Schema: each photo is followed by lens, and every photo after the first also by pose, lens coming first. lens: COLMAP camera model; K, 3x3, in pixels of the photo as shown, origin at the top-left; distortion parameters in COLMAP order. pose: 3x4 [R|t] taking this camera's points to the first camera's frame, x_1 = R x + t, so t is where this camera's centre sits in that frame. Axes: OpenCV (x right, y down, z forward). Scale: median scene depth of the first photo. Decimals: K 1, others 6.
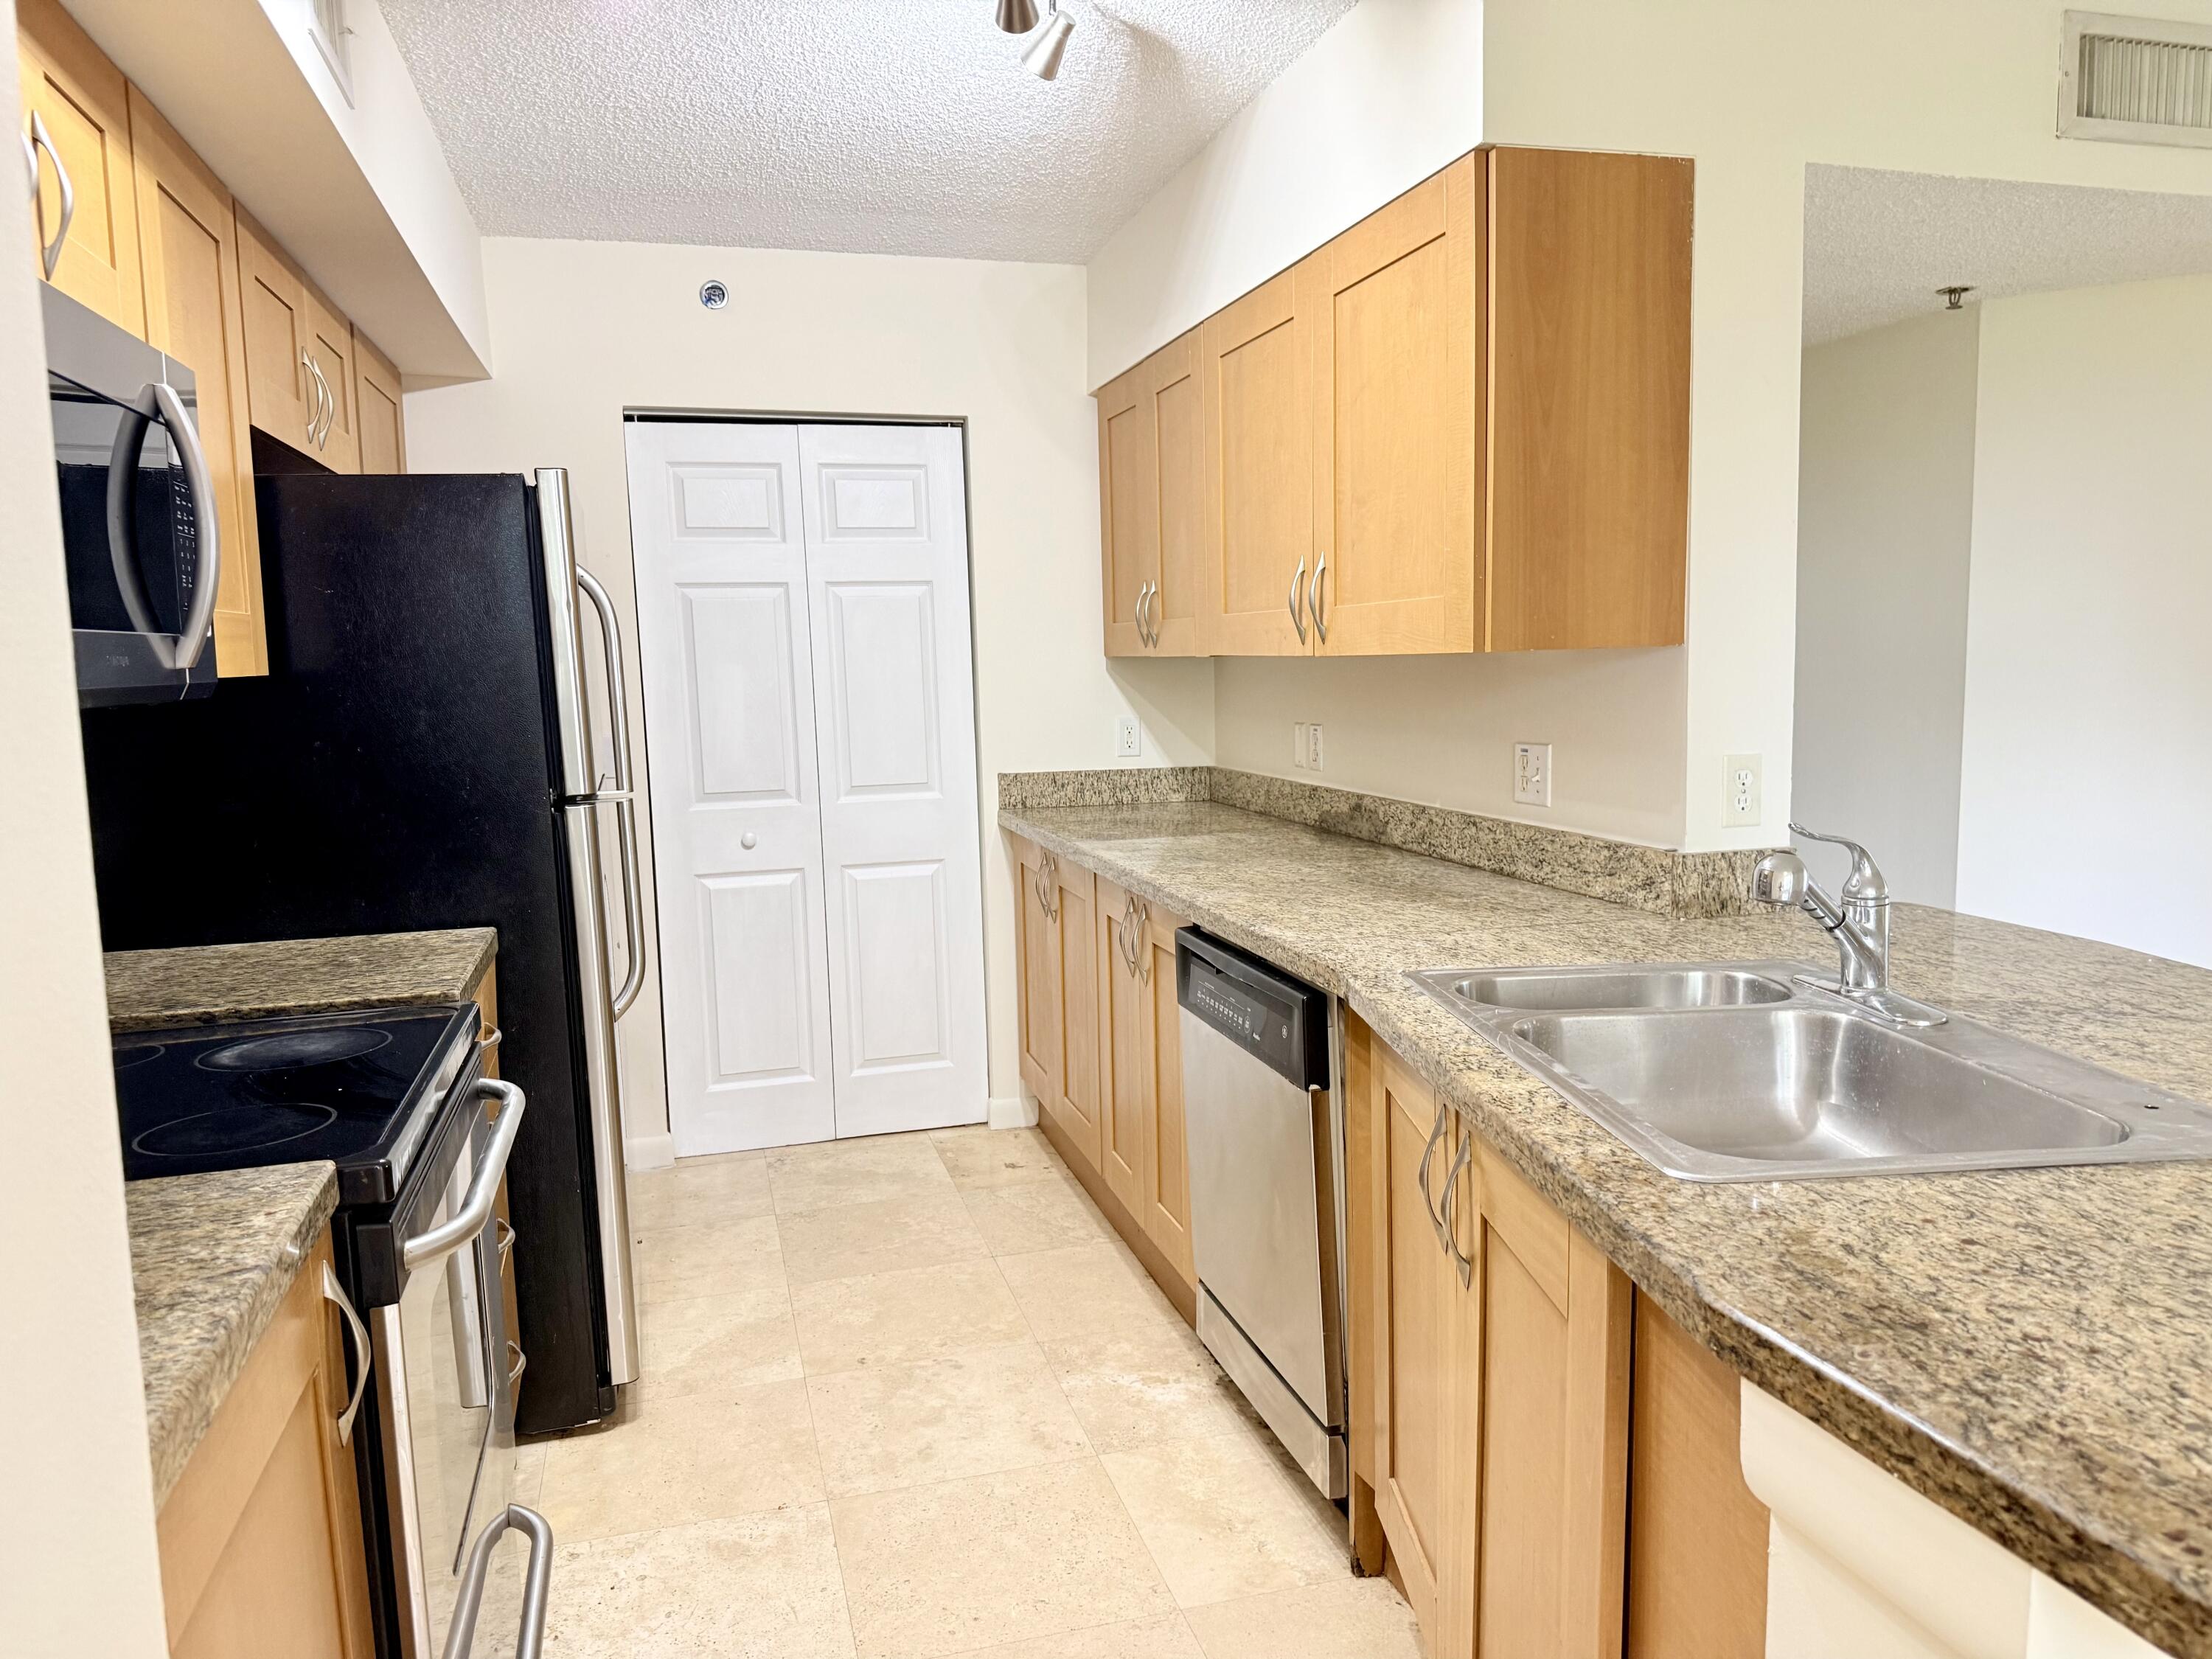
lens RADIAL K [[1548.6, 0, 1104.7], [0, 1548.6, 874.5], [0, 0, 1]] dist [0.133813, -0.163442]
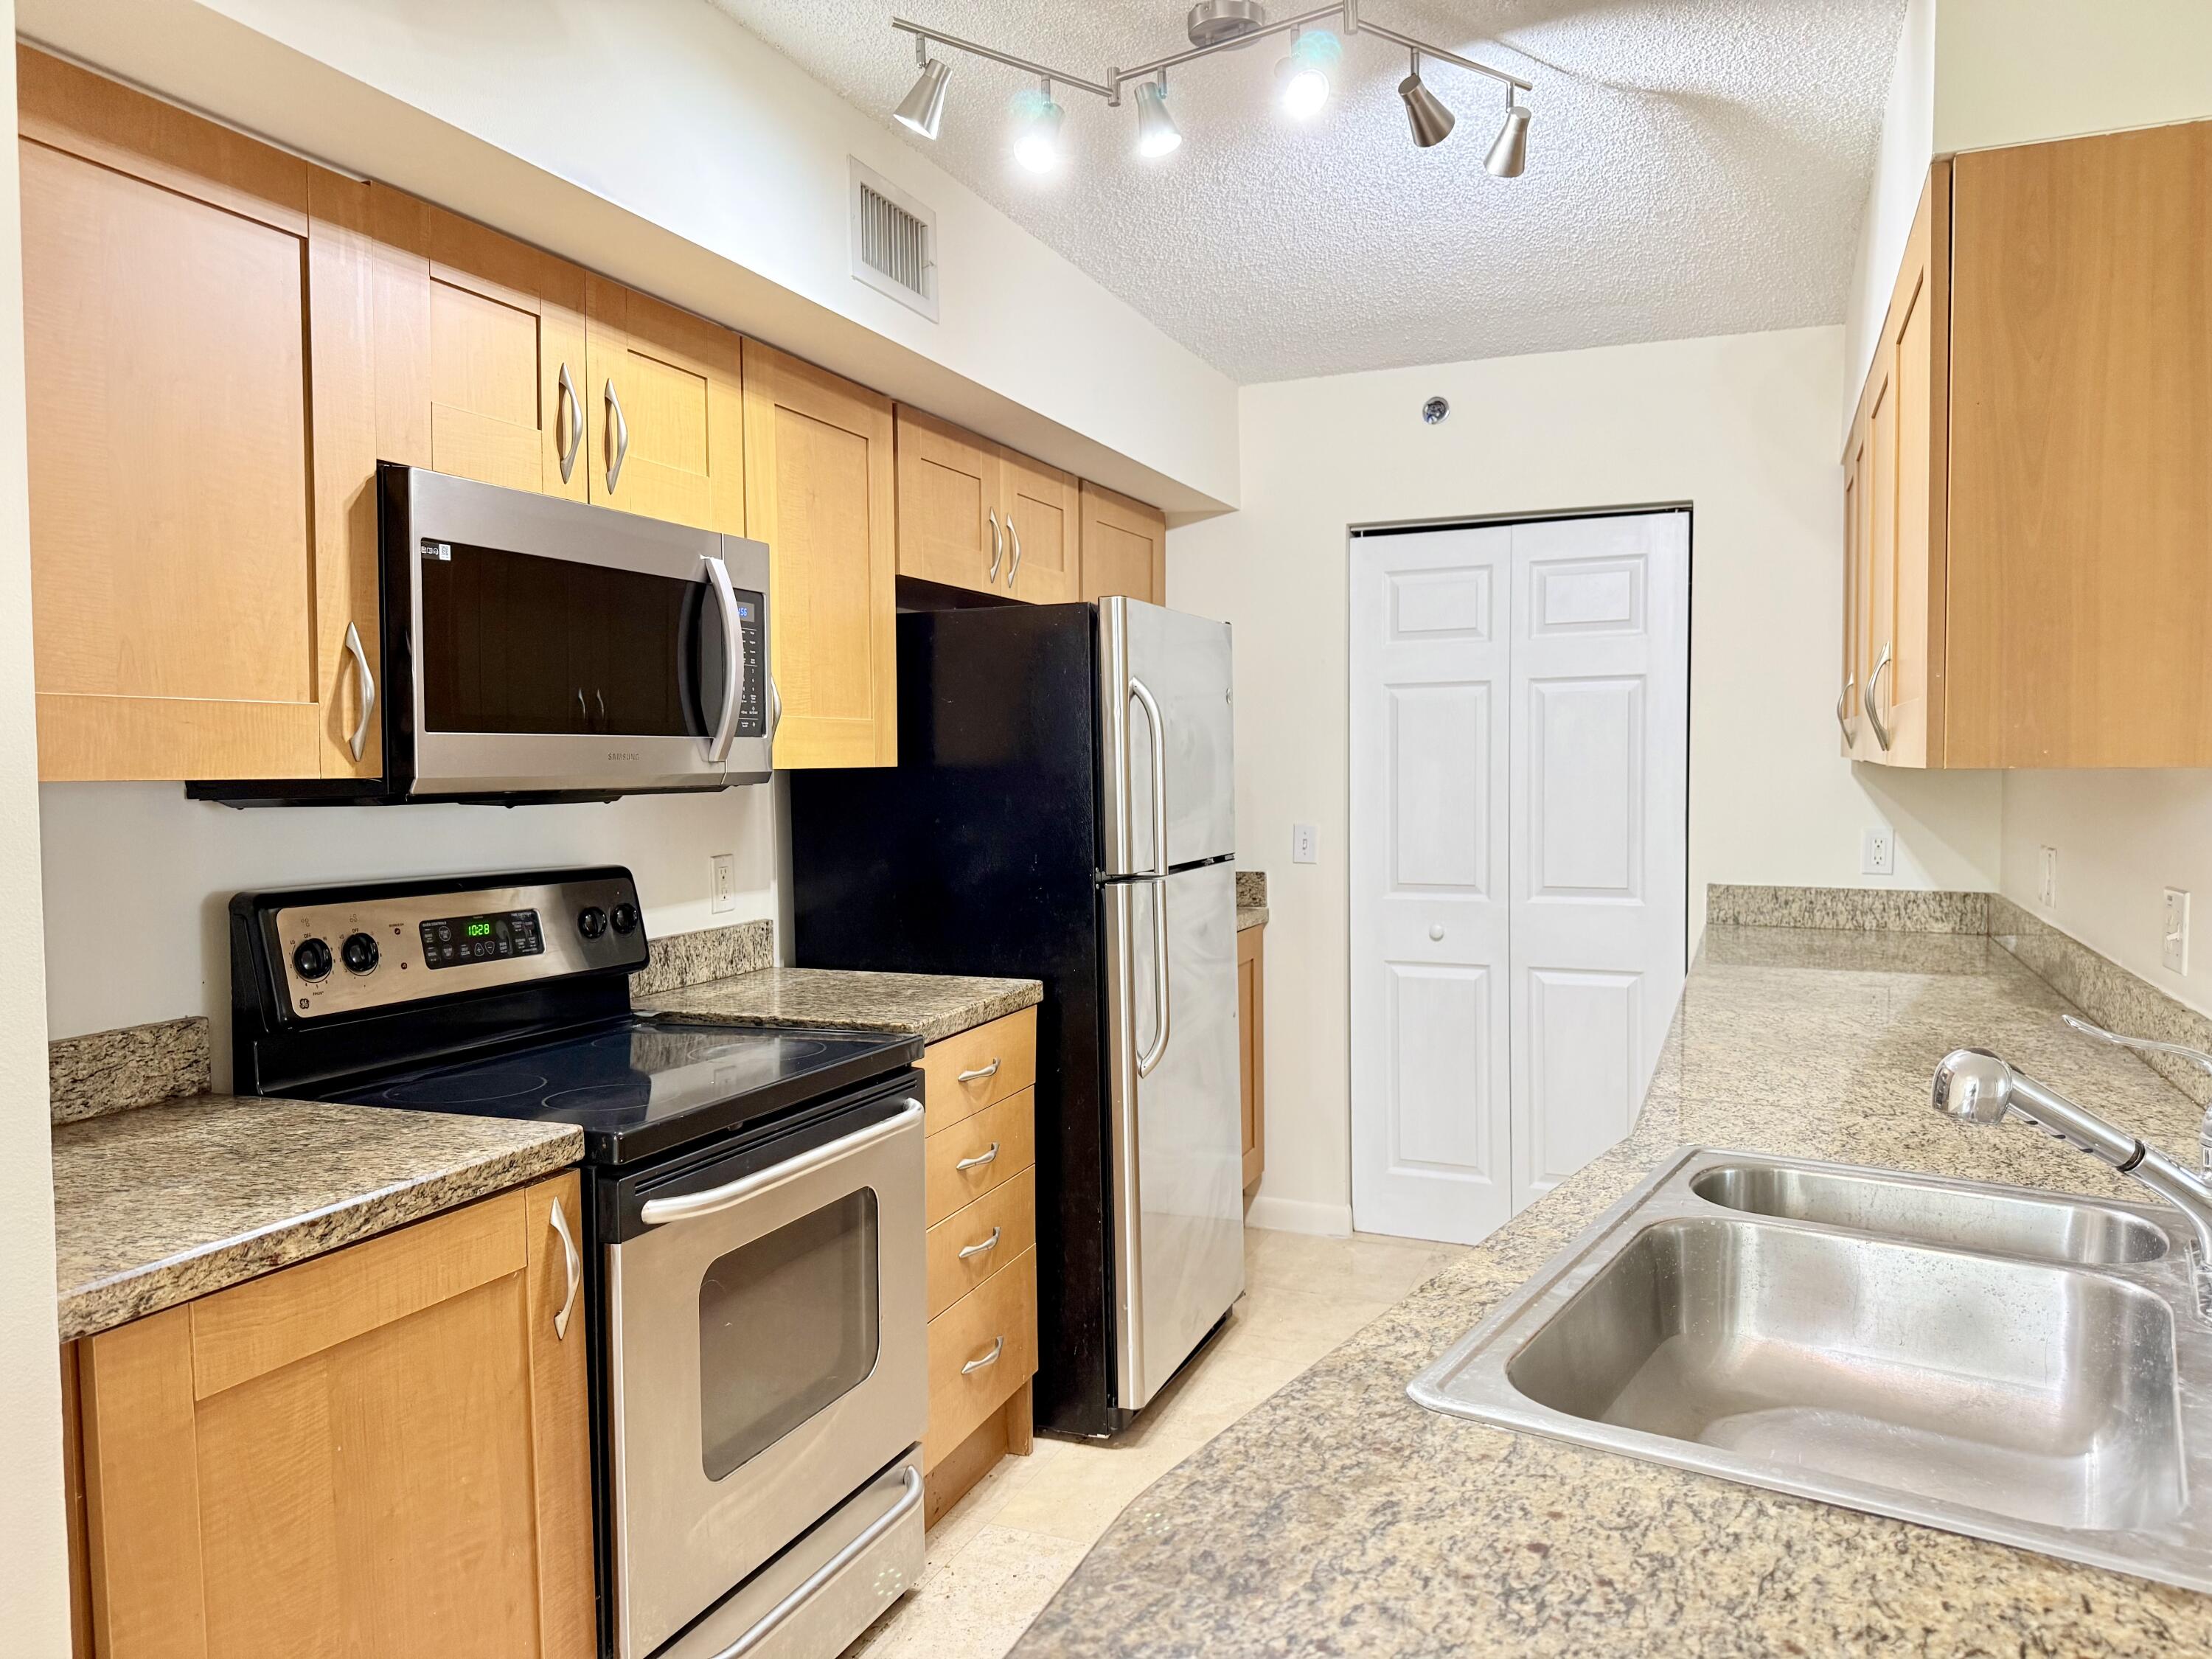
lens RADIAL K [[1548.6, 0, 1104.7], [0, 1548.6, 874.5], [0, 0, 1]] dist [0.133813, -0.163442]
pose [[0.796444, 0.066666, -0.601026, 0.220461], [-0.100147, 0.994721, -0.022374, -0.015926], [0.596361, 0.078011, 0.798916, 0.060349]]
